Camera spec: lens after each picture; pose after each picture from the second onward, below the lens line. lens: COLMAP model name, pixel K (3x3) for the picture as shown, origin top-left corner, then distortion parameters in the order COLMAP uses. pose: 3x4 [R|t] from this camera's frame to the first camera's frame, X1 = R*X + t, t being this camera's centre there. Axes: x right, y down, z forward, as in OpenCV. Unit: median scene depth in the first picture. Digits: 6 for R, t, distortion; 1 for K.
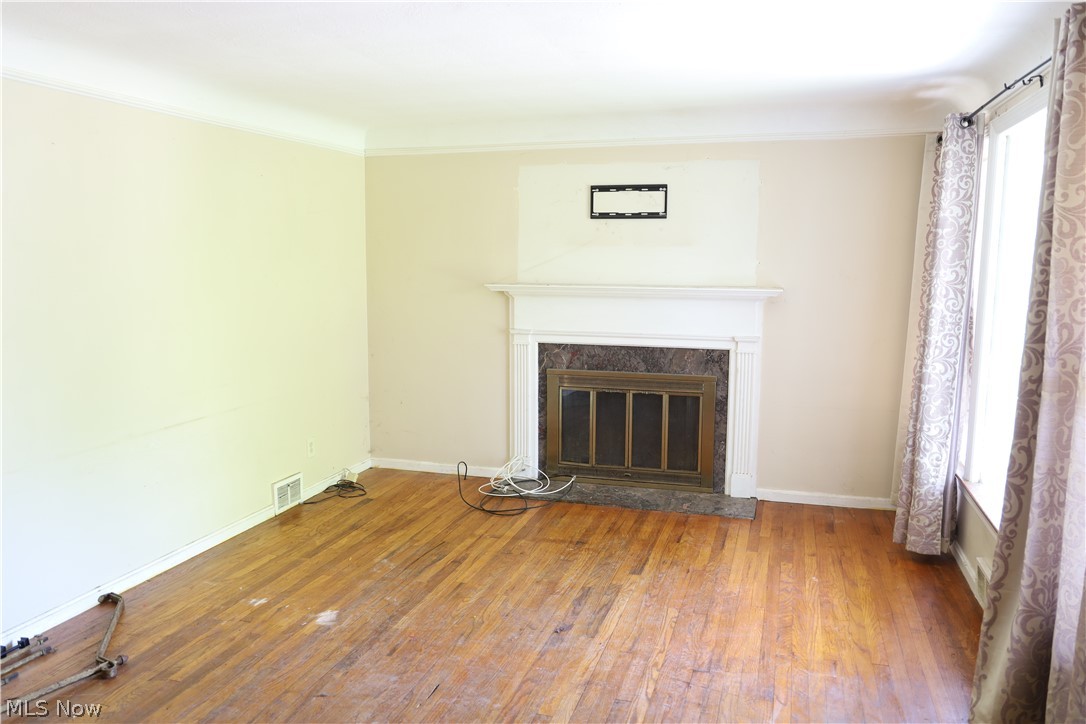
lens RADIAL K [[818.2, 0, 543.0], [0, 818.2, 362.0], [0, 0, 1]] dist [-0.044450, 0.004563]
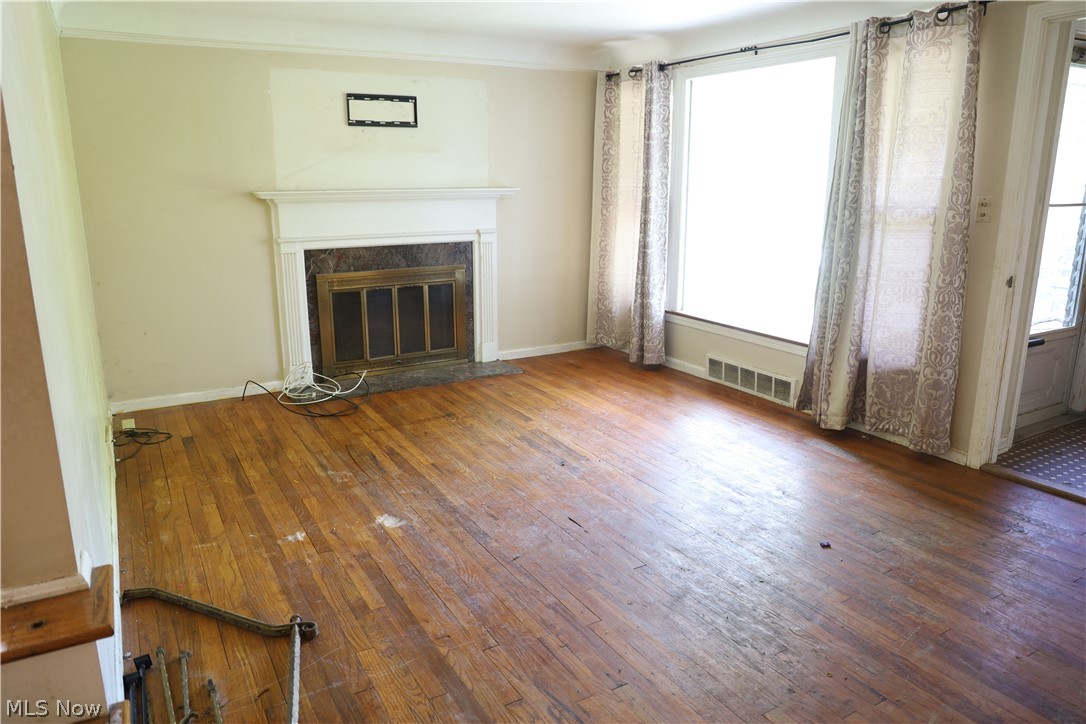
lens RADIAL K [[752.8, 0, 543.0], [0, 752.8, 362.0], [0, 0, 1]] dist [-0.077876, 0.003971]
pose [[0.677355, -0.180305, 0.713219, -0.521889], [0.099149, 0.983029, 0.154351, -0.000400], [-0.728945, -0.033835, 0.683736, 0.164904]]
